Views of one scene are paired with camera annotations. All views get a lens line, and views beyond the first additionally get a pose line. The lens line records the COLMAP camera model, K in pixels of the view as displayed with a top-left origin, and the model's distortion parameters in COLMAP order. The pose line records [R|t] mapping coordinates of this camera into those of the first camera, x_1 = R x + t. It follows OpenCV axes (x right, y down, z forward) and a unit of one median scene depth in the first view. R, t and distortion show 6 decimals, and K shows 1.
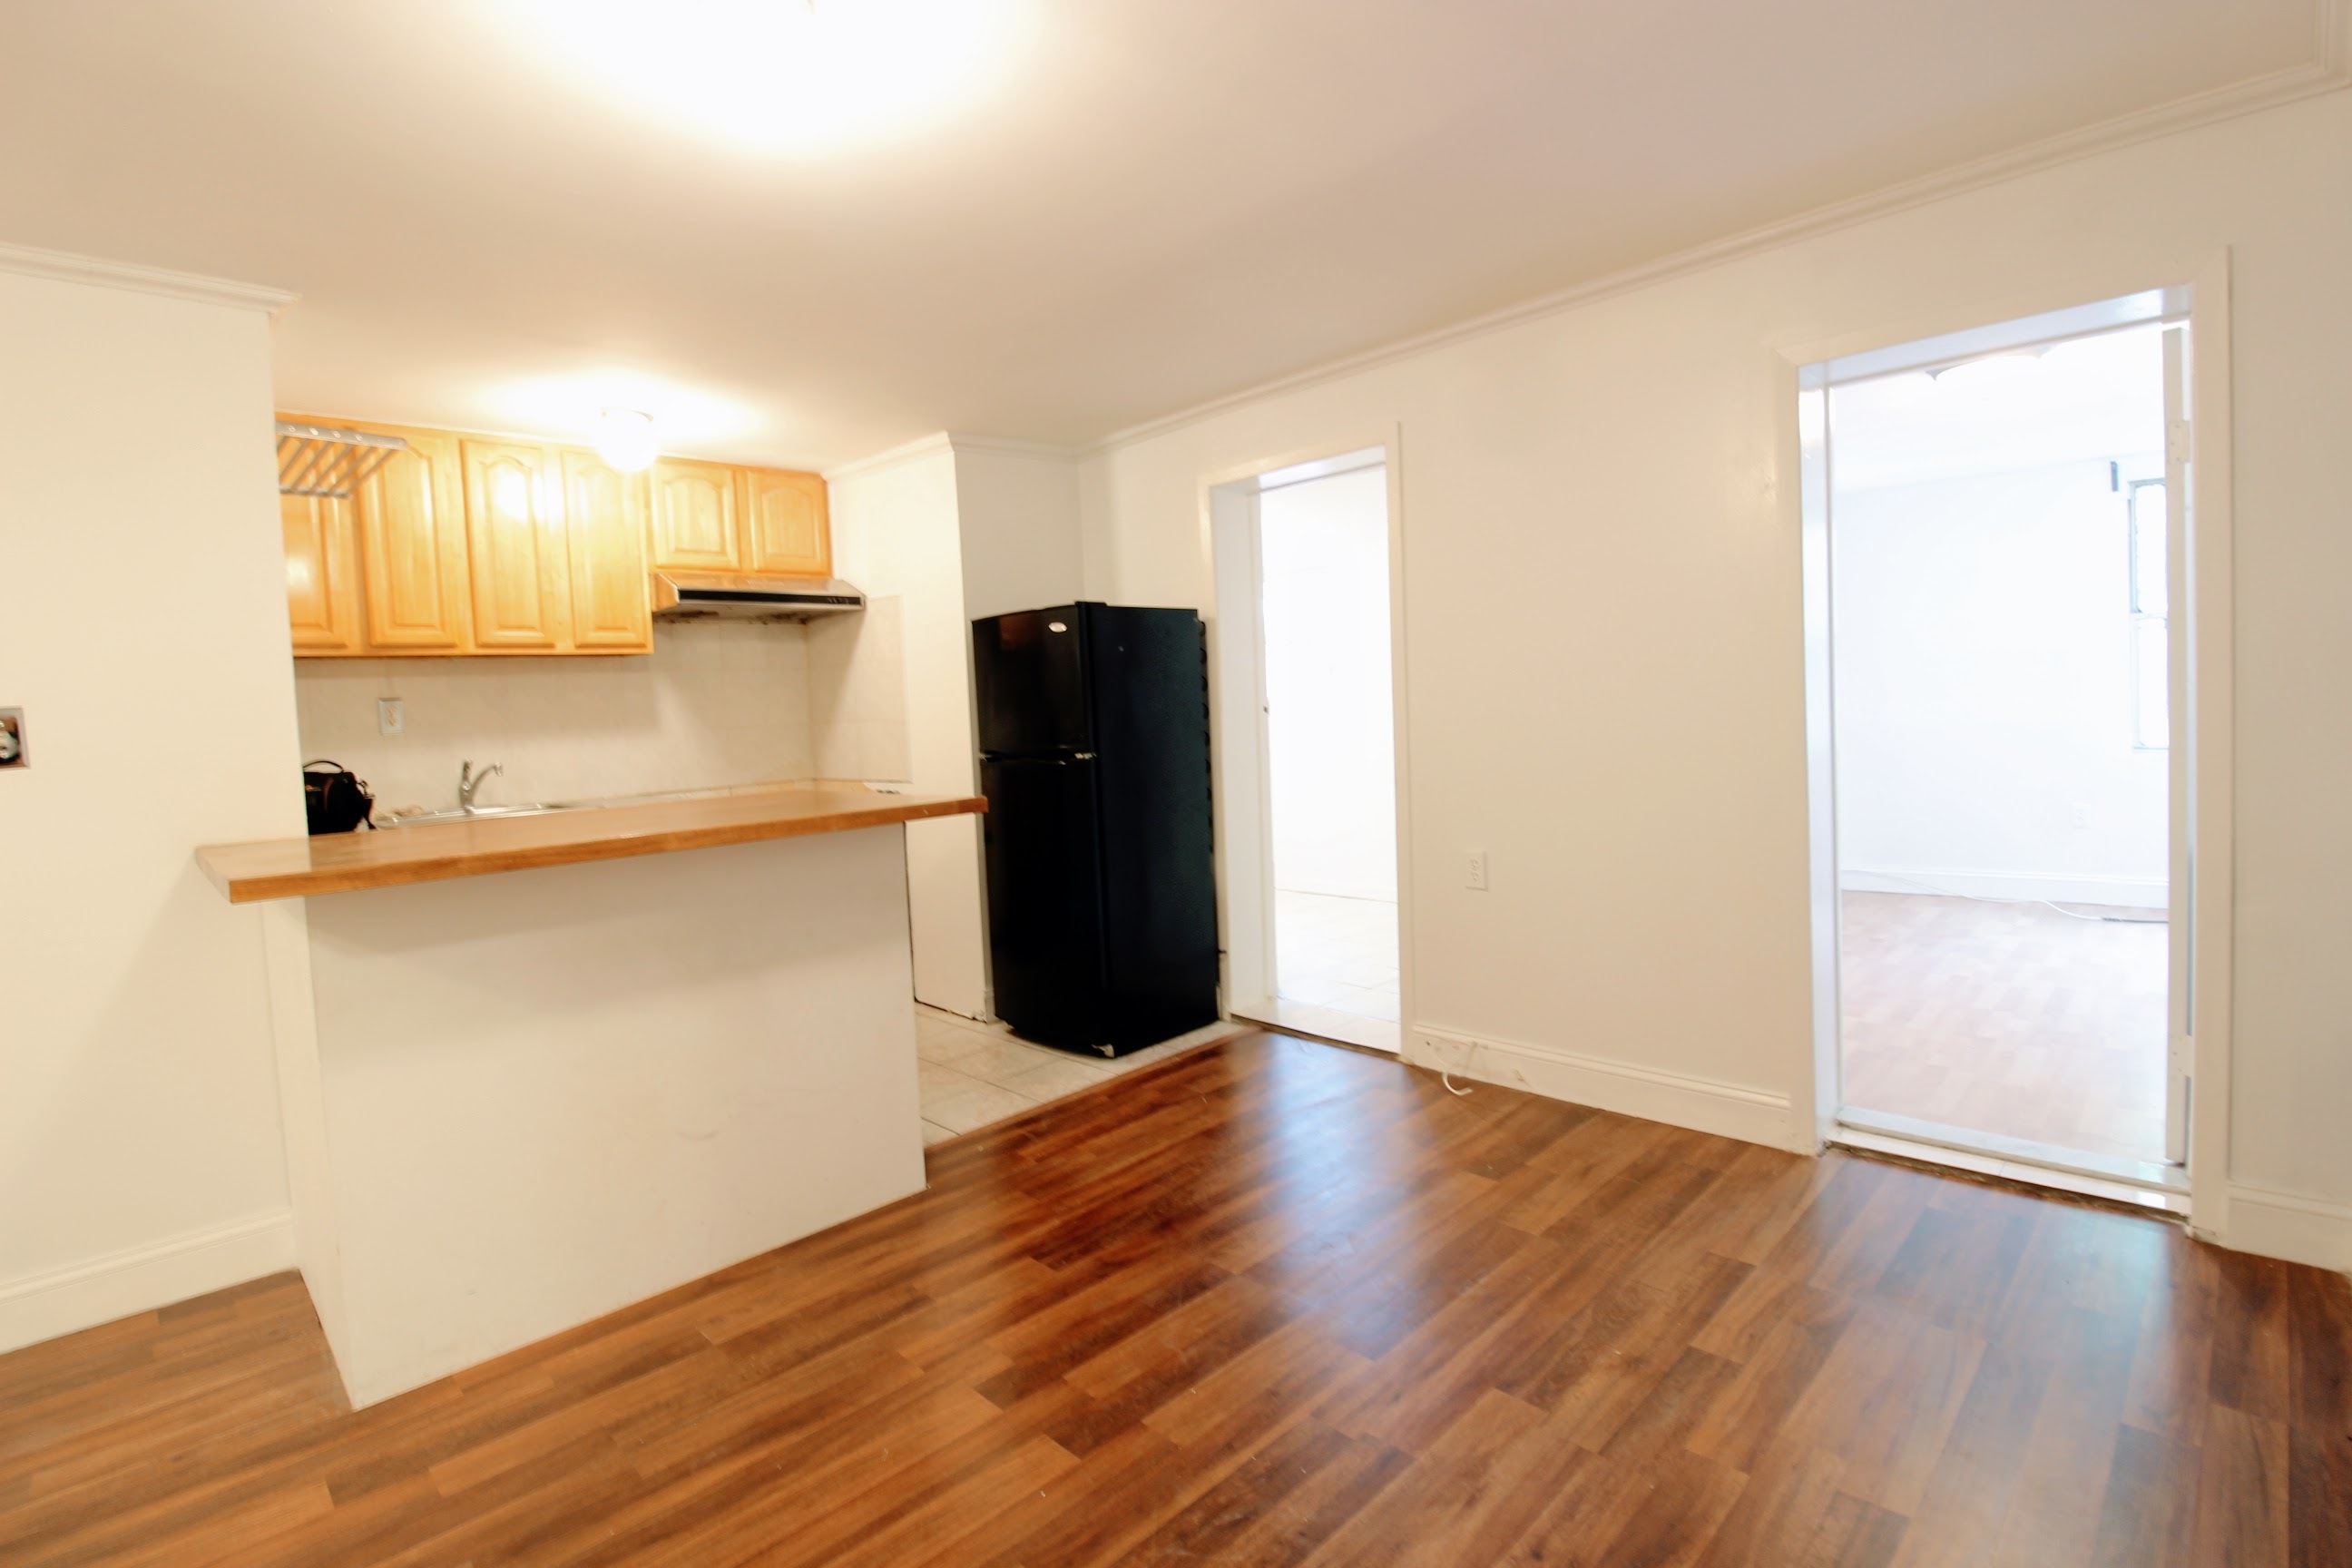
lens RADIAL K [[1093.0, 0, 1174.5], [0, 1093.0, 774.4], [0, 0, 1]] dist [-0.003945, -0.000628]
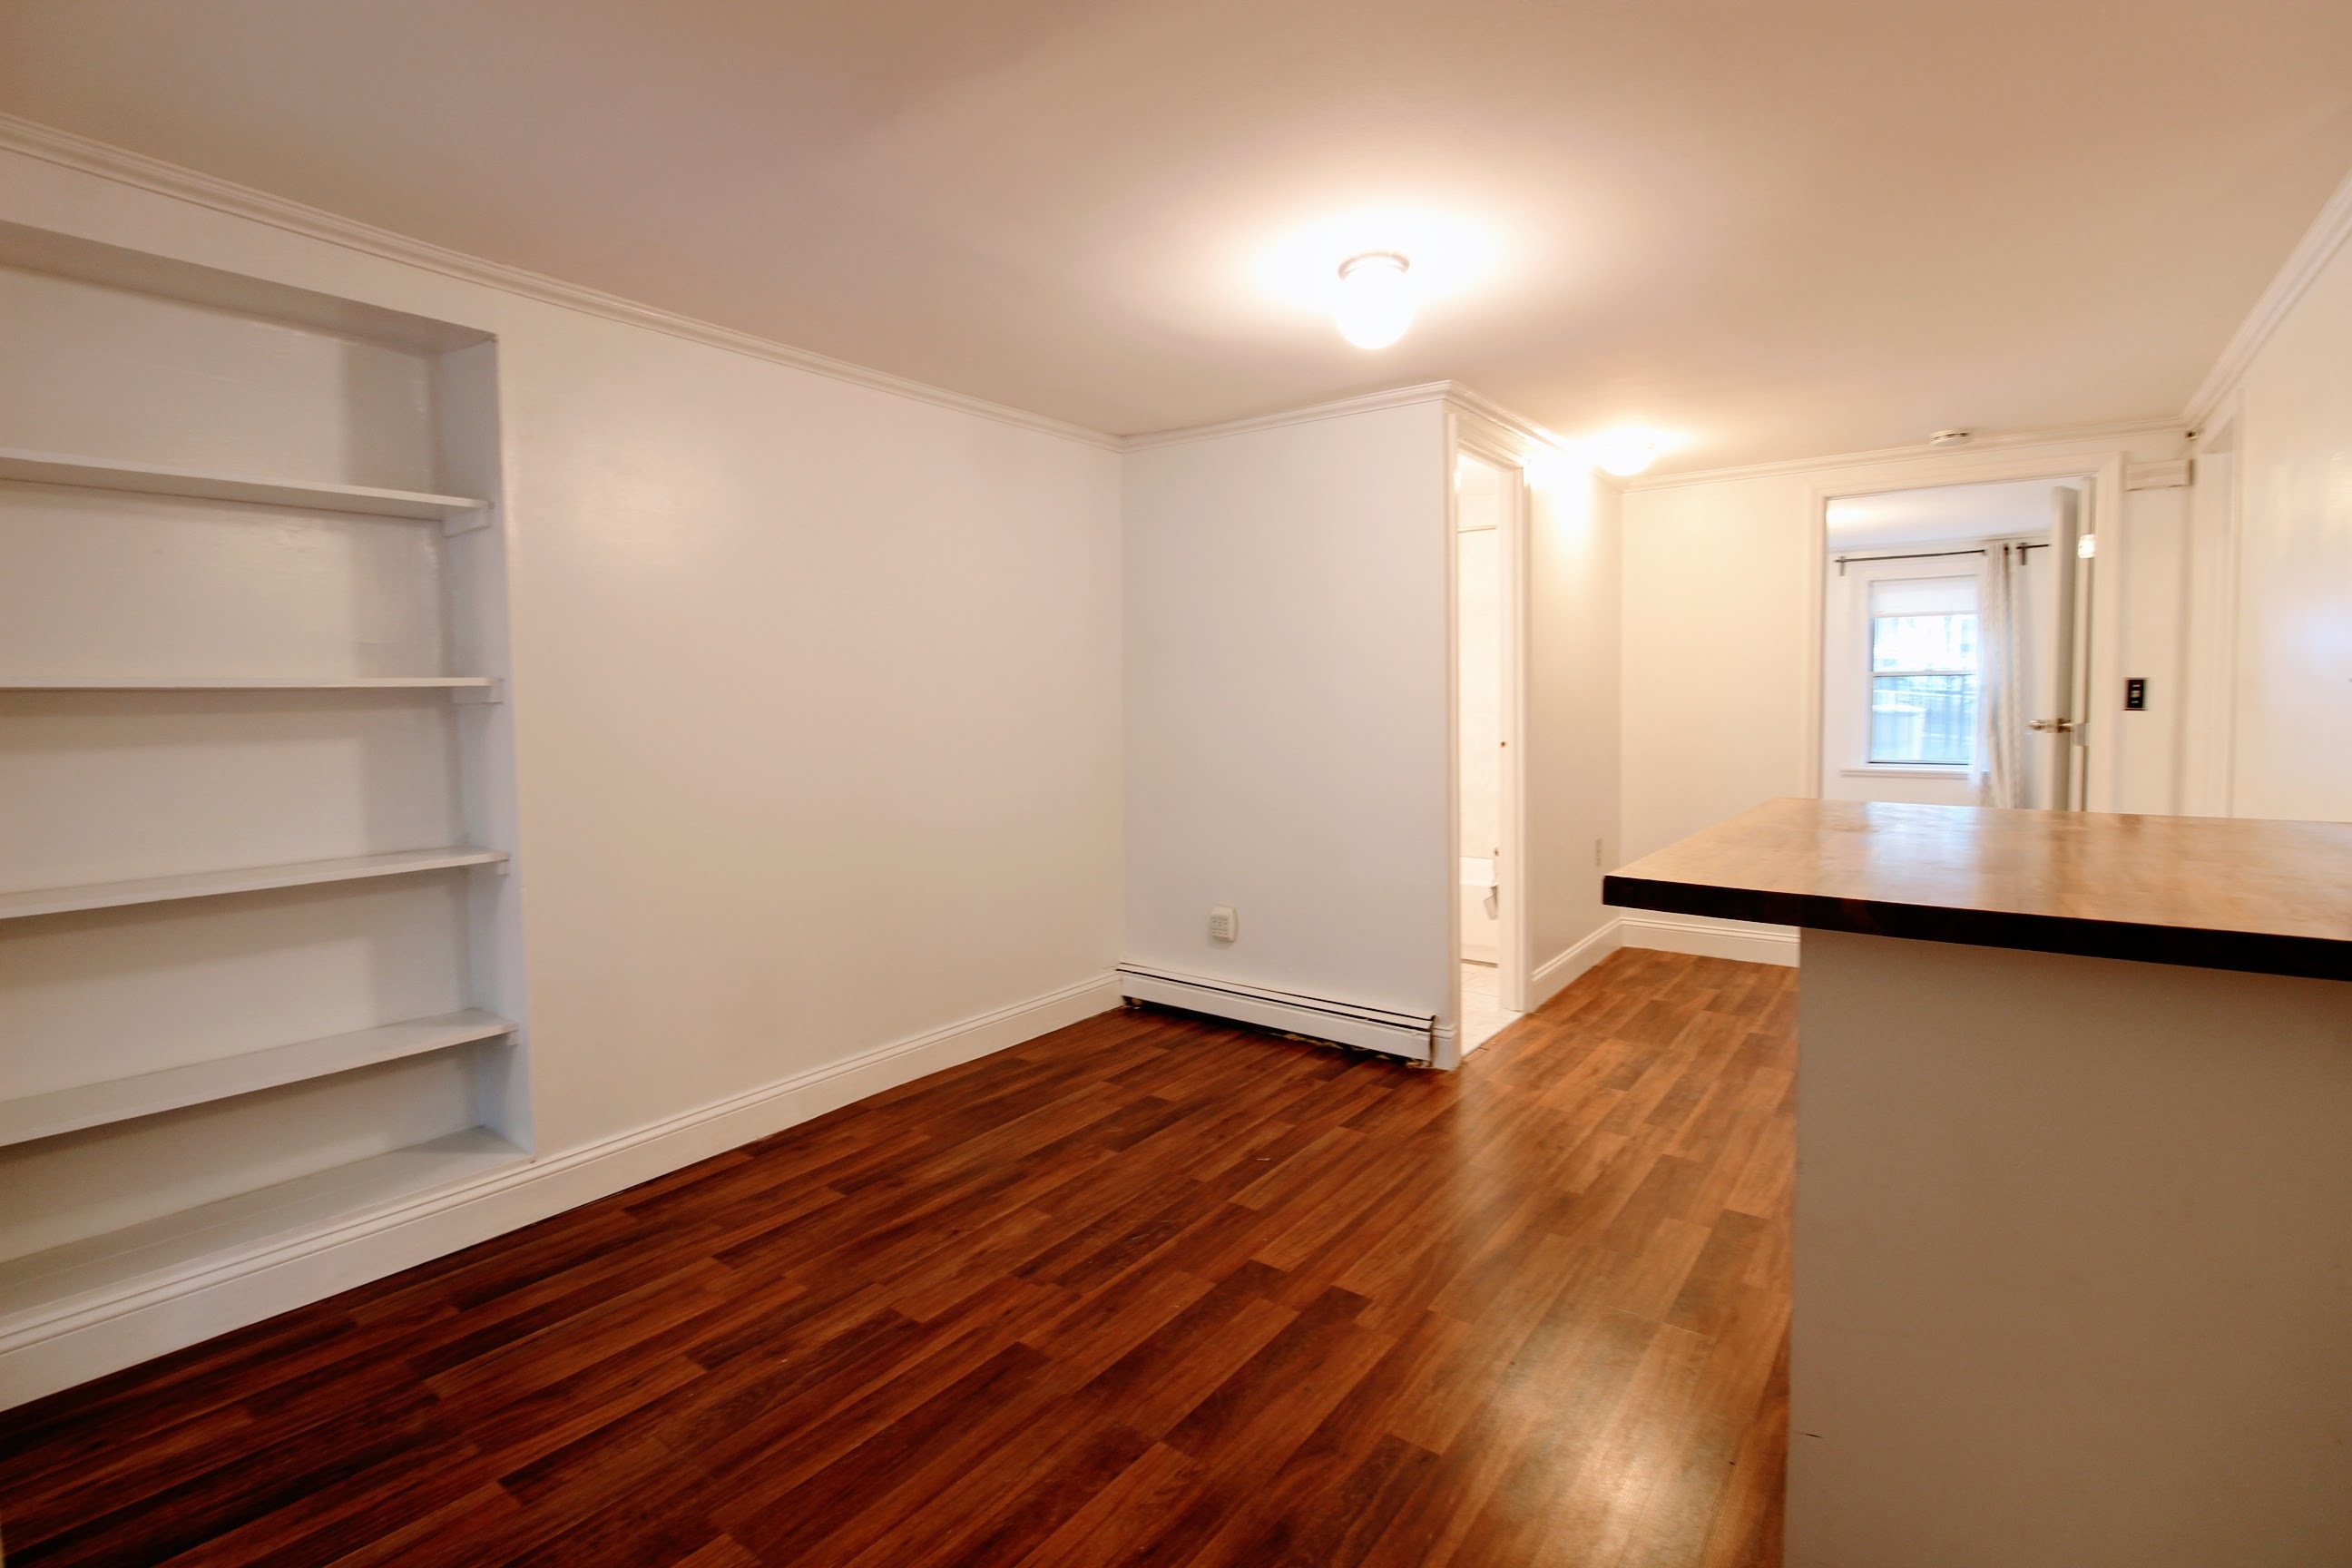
lens RADIAL K [[1093.0, 0, 1169.8], [0, 1093.0, 777.5], [0, 0, 1]] dist [-0.003945, -0.000628]
pose [[-0.987995, 0.067497, -0.138964, 0.157405], [0.048706, 0.989725, 0.134433, -0.157375], [0.146610, 0.126051, -0.981130, 2.145848]]
